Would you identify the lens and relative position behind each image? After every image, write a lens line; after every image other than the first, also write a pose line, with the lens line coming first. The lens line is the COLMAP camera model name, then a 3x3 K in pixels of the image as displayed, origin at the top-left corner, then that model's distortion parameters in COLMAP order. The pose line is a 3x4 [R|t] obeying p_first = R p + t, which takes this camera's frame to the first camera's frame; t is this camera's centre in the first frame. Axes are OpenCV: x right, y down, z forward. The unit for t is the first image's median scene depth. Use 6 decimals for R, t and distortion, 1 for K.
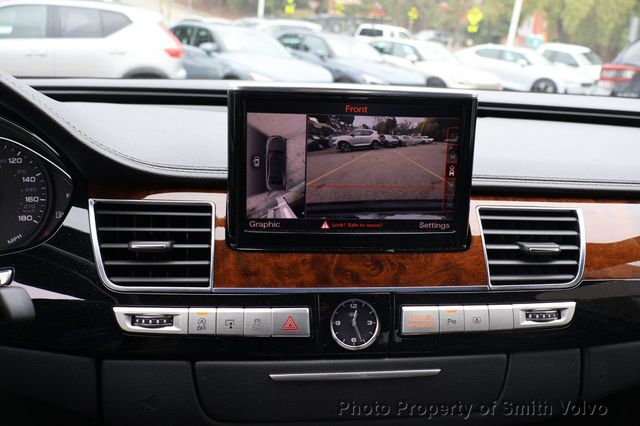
lens RADIAL K [[536.0, 0, 320.0], [0, 536.0, 213.0], [0, 0, 1]] dist [-0.002195, 0.001714]
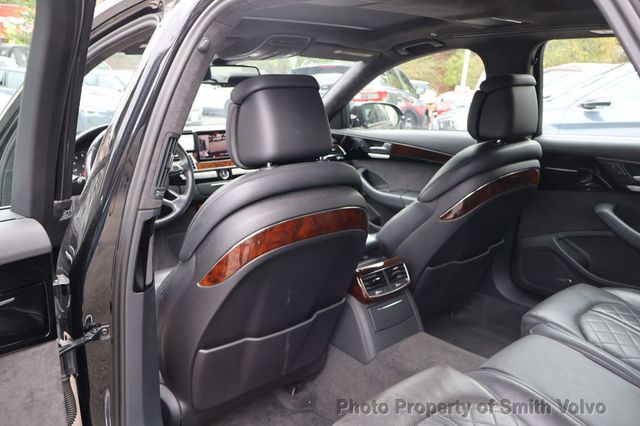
lens RADIAL K [[536.0, 0, 320.0], [0, 536.0, 213.0], [0, 0, 1]] dist [-0.002195, 0.001714]
pose [[0.859189, -0.166517, 0.483804, -1.711601], [0.185020, 0.982687, 0.009647, 0.700014], [-0.477034, 0.081225, 0.875123, -3.955050]]
